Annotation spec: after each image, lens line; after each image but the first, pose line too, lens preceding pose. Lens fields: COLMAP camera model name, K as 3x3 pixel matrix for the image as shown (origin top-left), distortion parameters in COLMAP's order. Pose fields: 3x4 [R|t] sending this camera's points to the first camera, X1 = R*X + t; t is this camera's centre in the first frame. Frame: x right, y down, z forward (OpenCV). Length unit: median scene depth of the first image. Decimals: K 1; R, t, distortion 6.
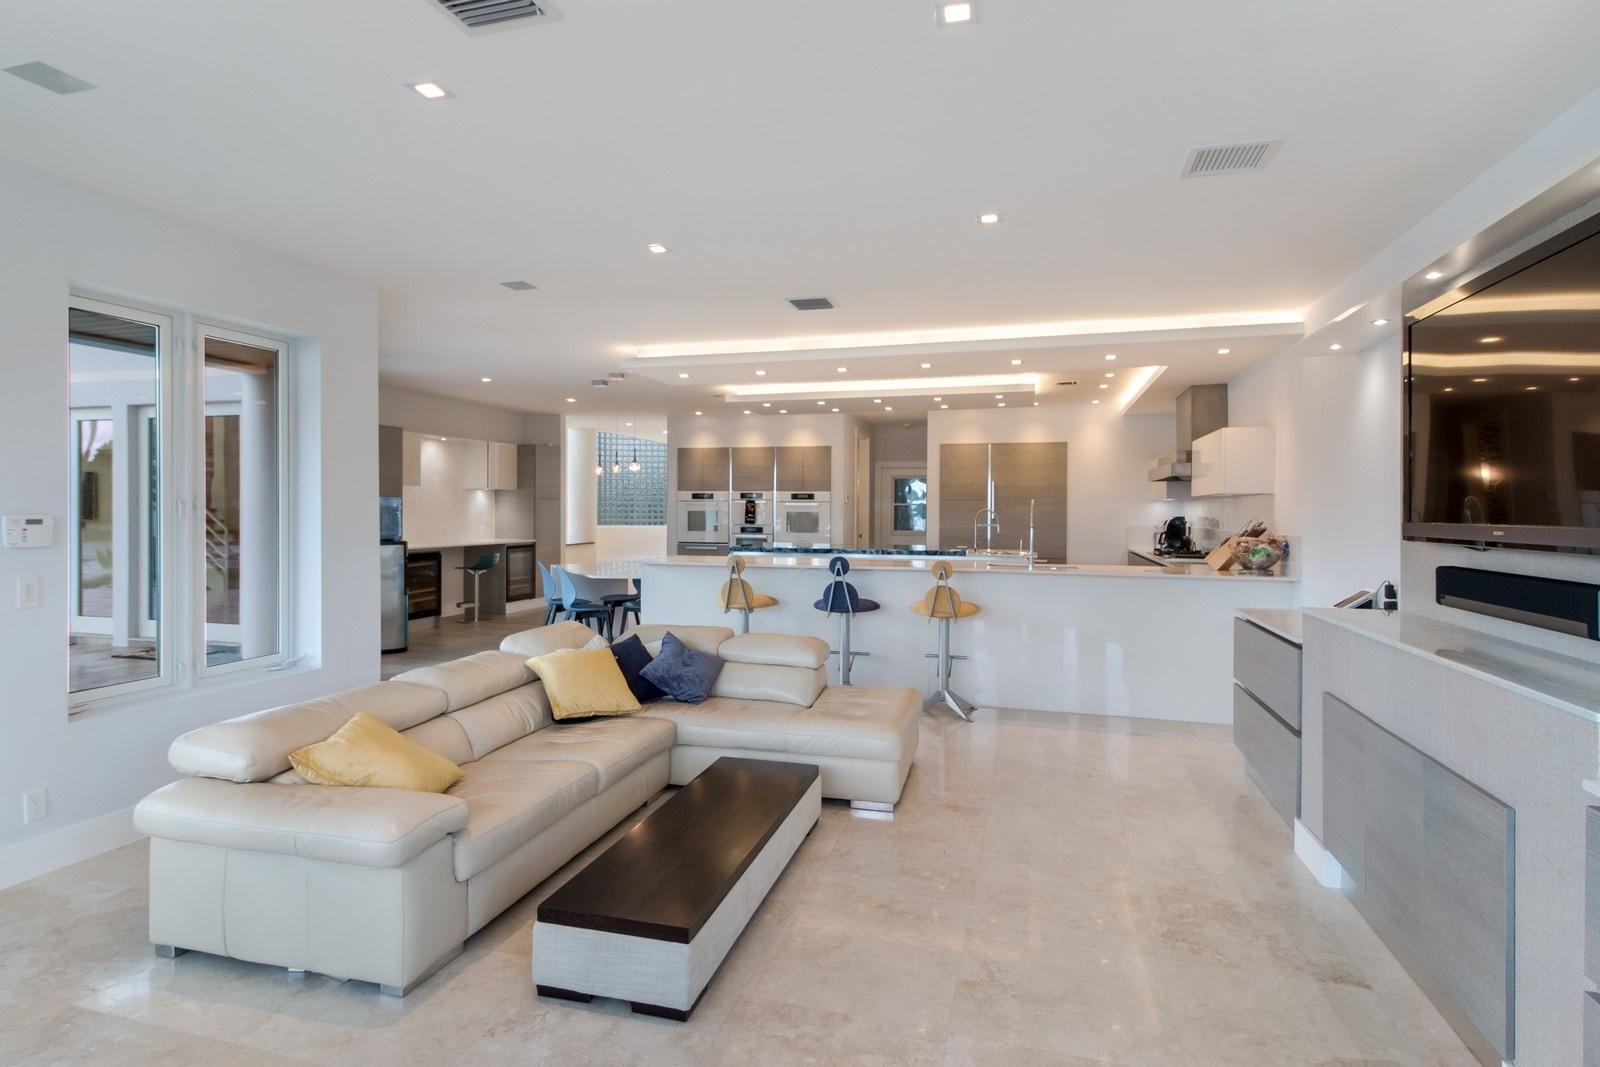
lens RADIAL K [[849.2, 0, 800.0], [0, 849.2, 533.5], [0, 0, 1]] dist [0.001019, 0.000394]
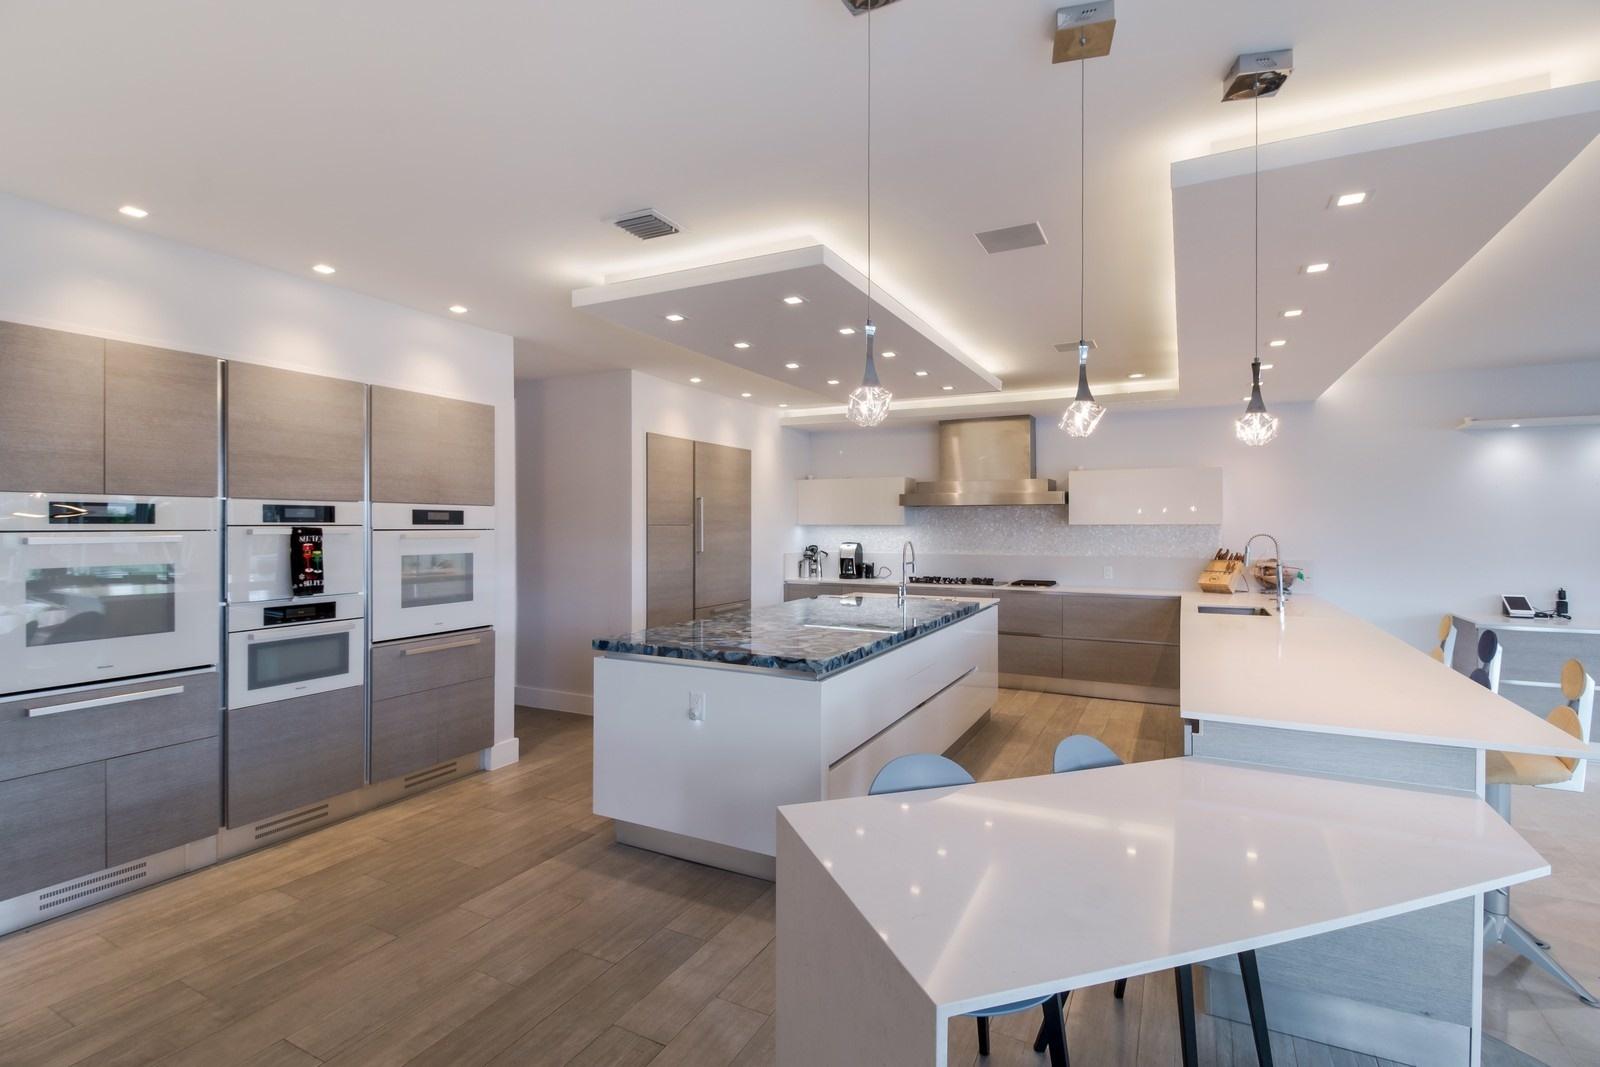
lens RADIAL K [[737.1, 0, 798.9], [0, 737.1, 525.9], [0, 0, 1]] dist [0.016784, -0.012823]
pose [[0.202738, -0.008866, 0.979193, -0.312329], [0.028068, 0.999601, 0.003239, -0.035155], [-0.978831, 0.026828, 0.202906, 0.746180]]
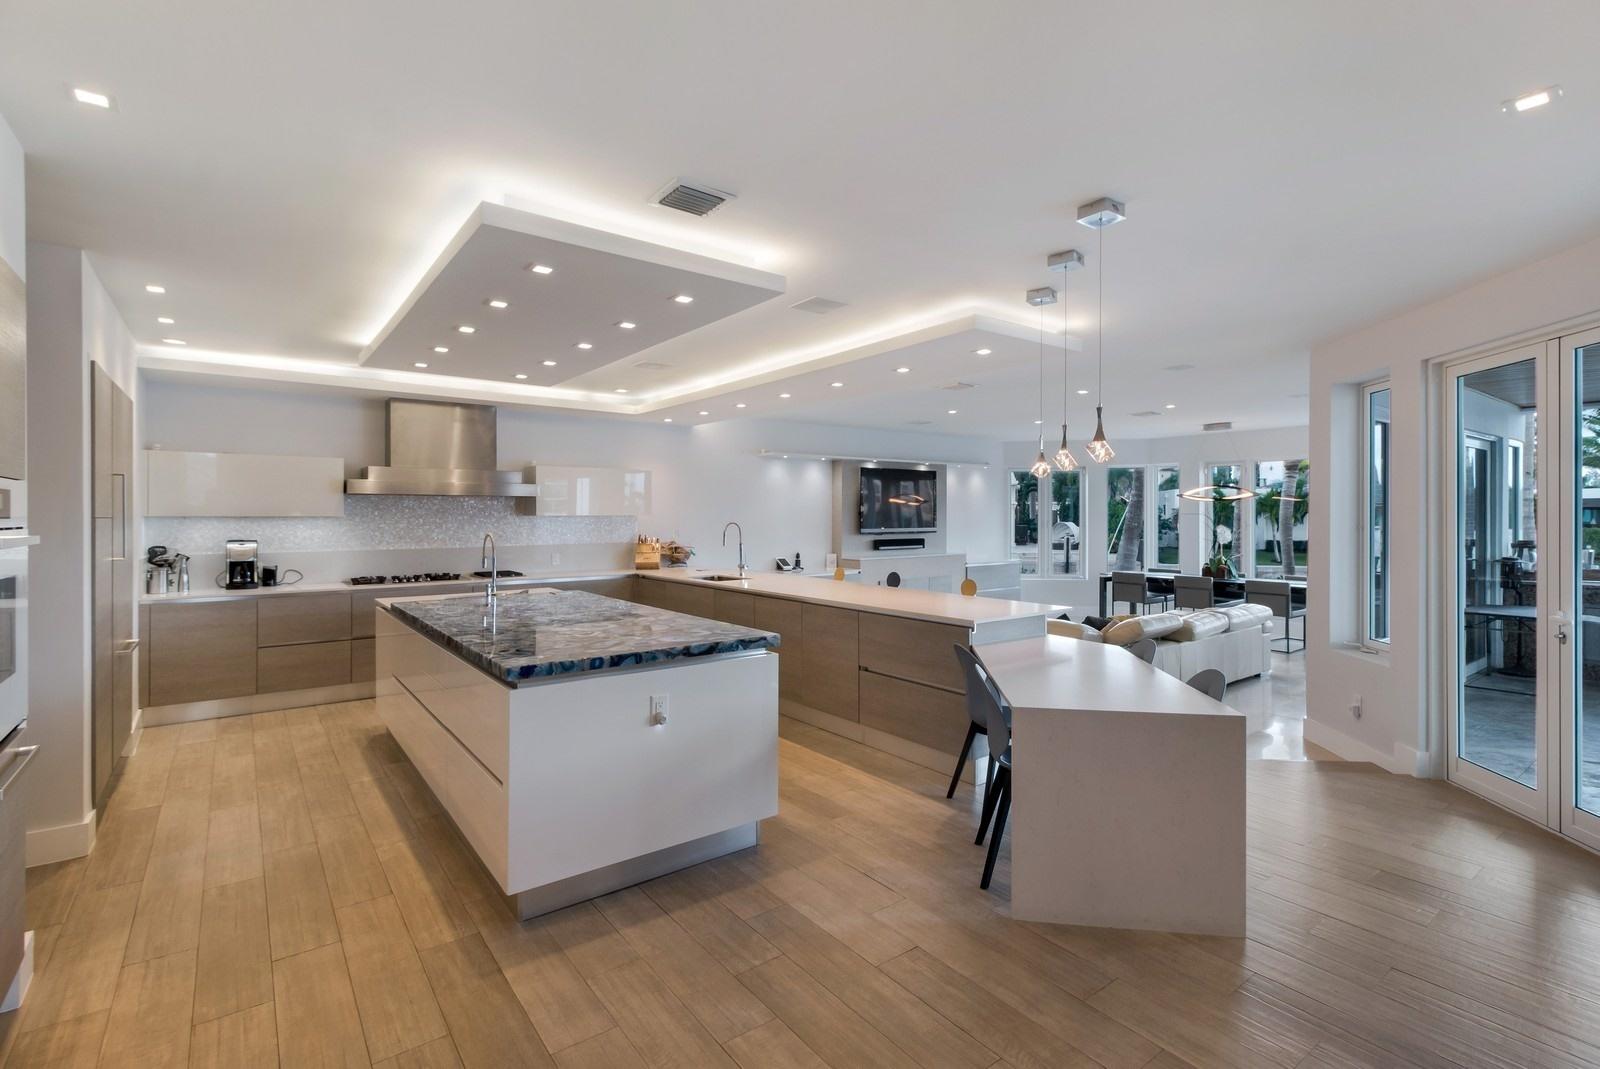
lens RADIAL K [[737.1, 0, 798.9], [0, 737.1, 526.9], [0, 0, 1]] dist [0.016784, -0.012823]
pose [[-0.789712, -0.014805, 0.613299, -0.246151], [0.013385, 0.999055, 0.041352, -0.041344], [-0.613331, 0.040866, -0.788768, 1.007760]]
